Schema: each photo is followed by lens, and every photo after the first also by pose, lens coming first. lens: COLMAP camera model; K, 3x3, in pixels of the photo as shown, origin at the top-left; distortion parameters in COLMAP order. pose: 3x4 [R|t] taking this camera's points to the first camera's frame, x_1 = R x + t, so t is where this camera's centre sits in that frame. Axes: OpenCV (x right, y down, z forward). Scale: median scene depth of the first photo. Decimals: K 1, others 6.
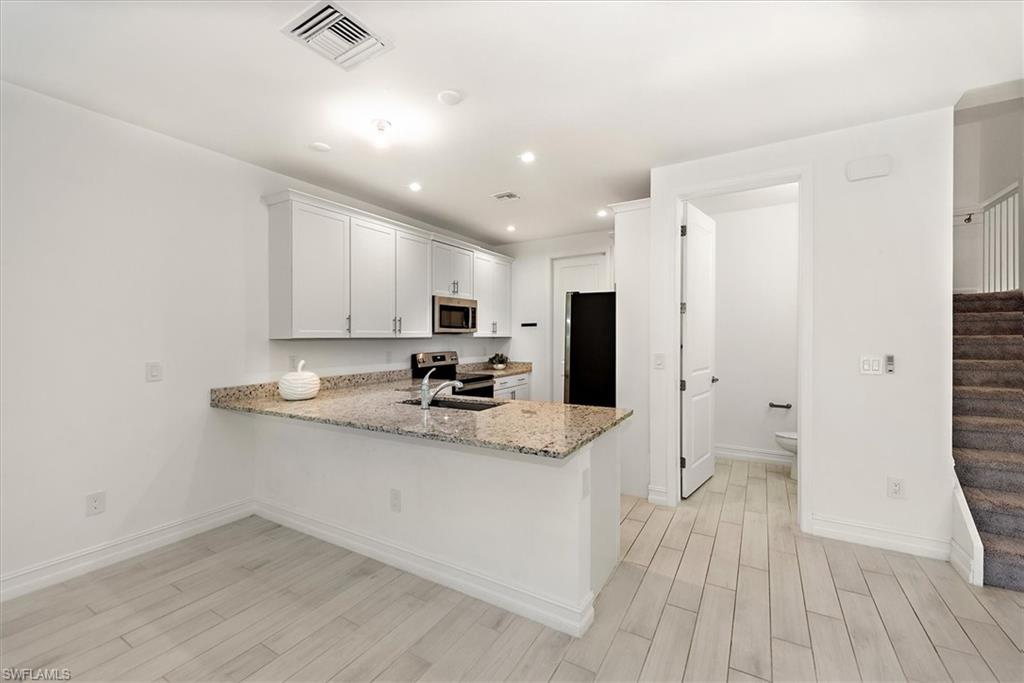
lens RADIAL K [[417.5, 0, 523.3], [0, 417.5, 336.3], [0, 0, 1]] dist [0.001788, 0.000190]
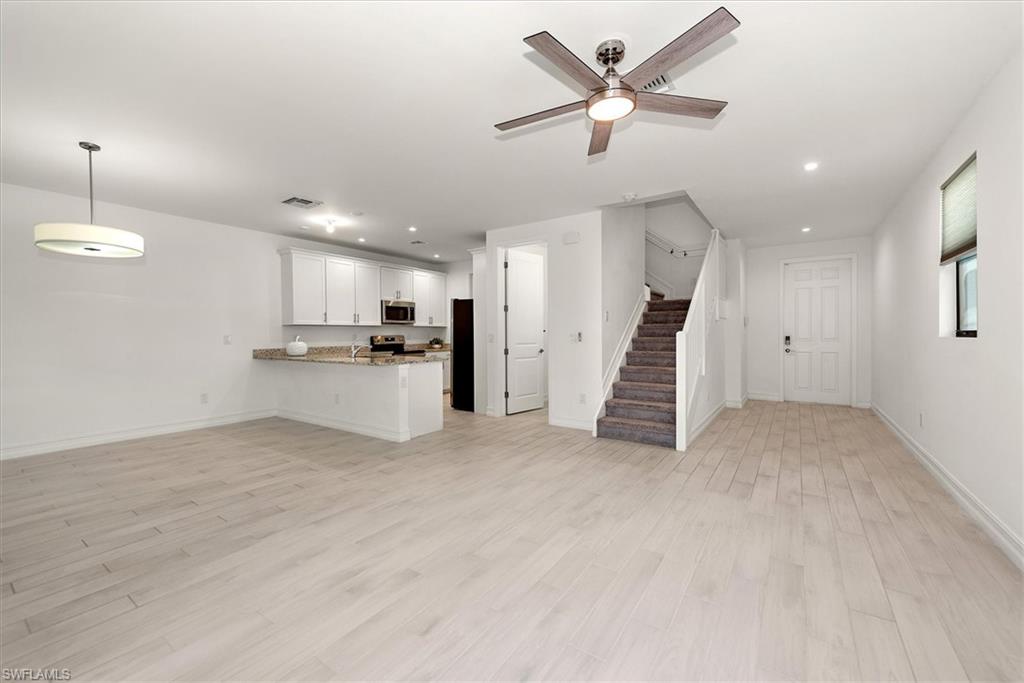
lens RADIAL K [[397.6, 0, 512.0], [0, 397.6, 341.5], [0, 0, 1]] dist [0.001743, 0.000022]
pose [[0.998365, 0.003642, -0.057037, 0.385008], [-0.002217, 0.999684, 0.025028, 0.024495], [0.057110, -0.024861, 0.998058, -0.534256]]
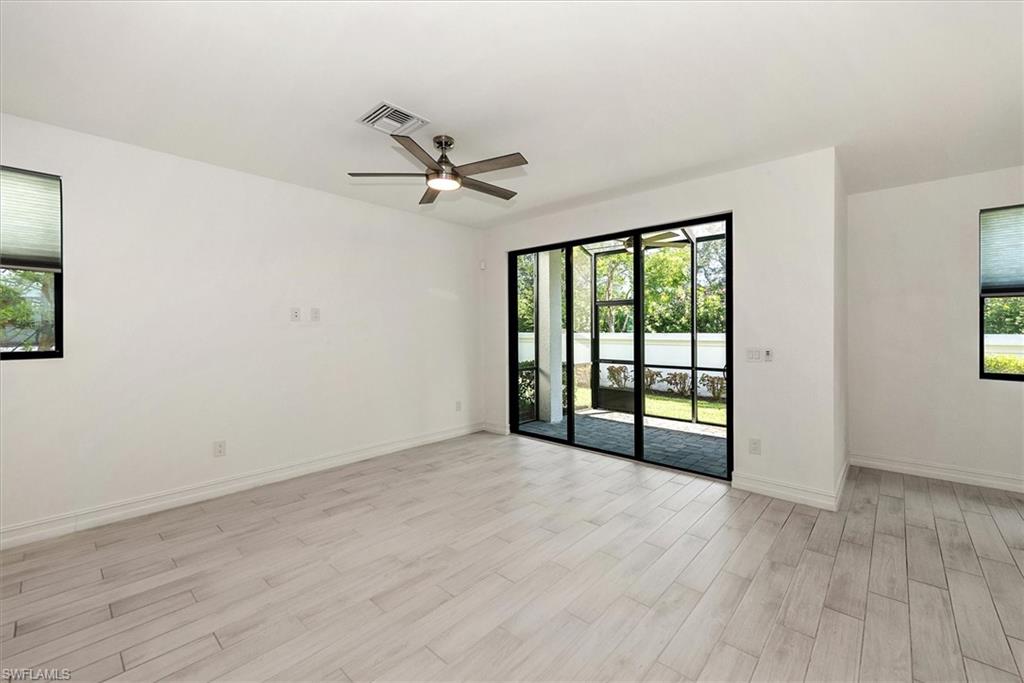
lens RADIAL K [[427.3, 0, 492.4], [0, 427.3, 330.2], [0, 0, 1]] dist [-0.001312, -0.000671]
pose [[-0.970719, 0.012287, 0.239902, 0.246355], [0.011052, 0.999918, -0.006491, 0.000338], [-0.239962, -0.003650, -0.970775, 0.538894]]
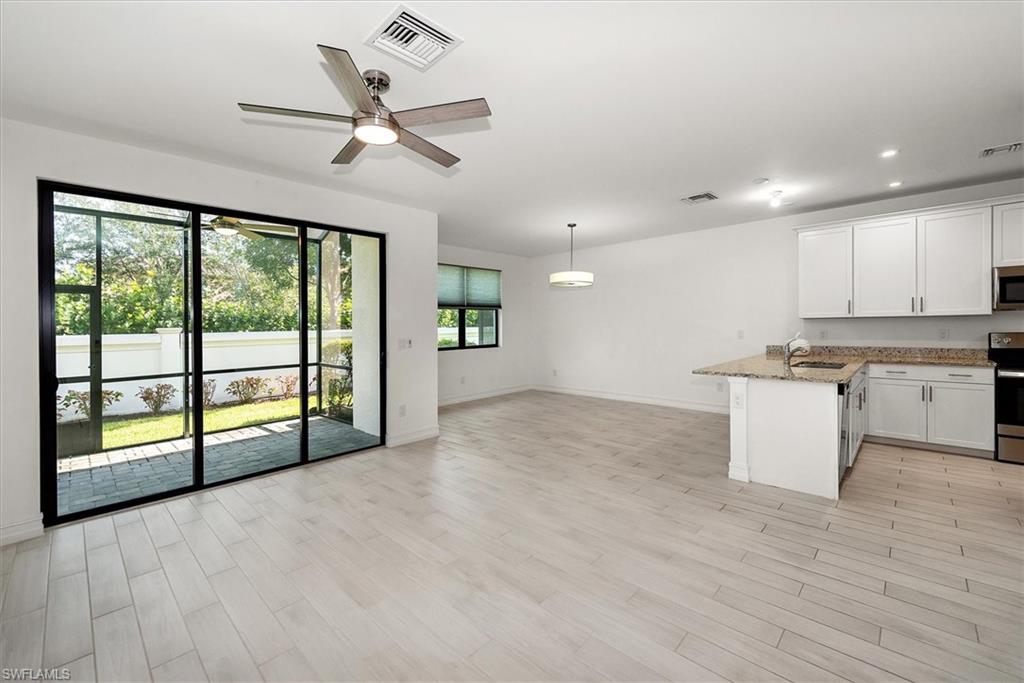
lens RADIAL K [[437.2, 0, 510.6], [0, 437.2, 347.4], [0, 0, 1]] dist [0.002261, -0.000056]
pose [[-0.213876, 0.067291, -0.974540, 0.932295], [0.021762, 0.997705, 0.064115, -0.010598], [0.976618, -0.007495, -0.214849, 0.187282]]
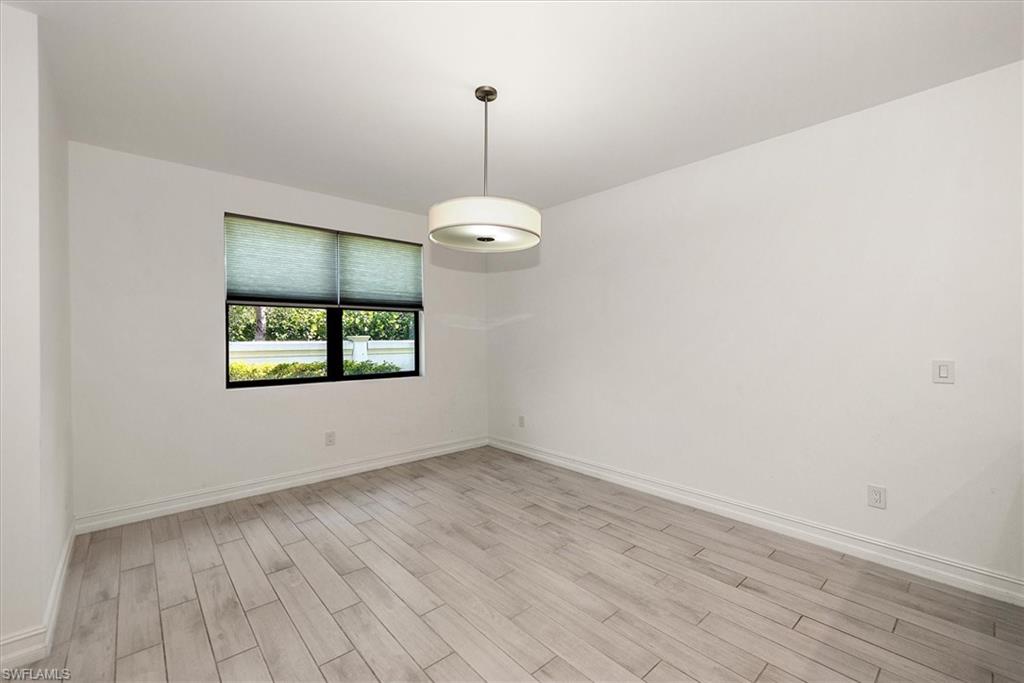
lens RADIAL K [[420.1, 0, 503.1], [0, 420.1, 338.3], [0, 0, 1]] dist [0.019338, -0.007396]
pose [[-0.326496, 0.010115, -0.945145, 0.109404], [0.011985, 0.999907, 0.006561, 0.006851], [0.945123, -0.009186, -0.326586, 0.268750]]
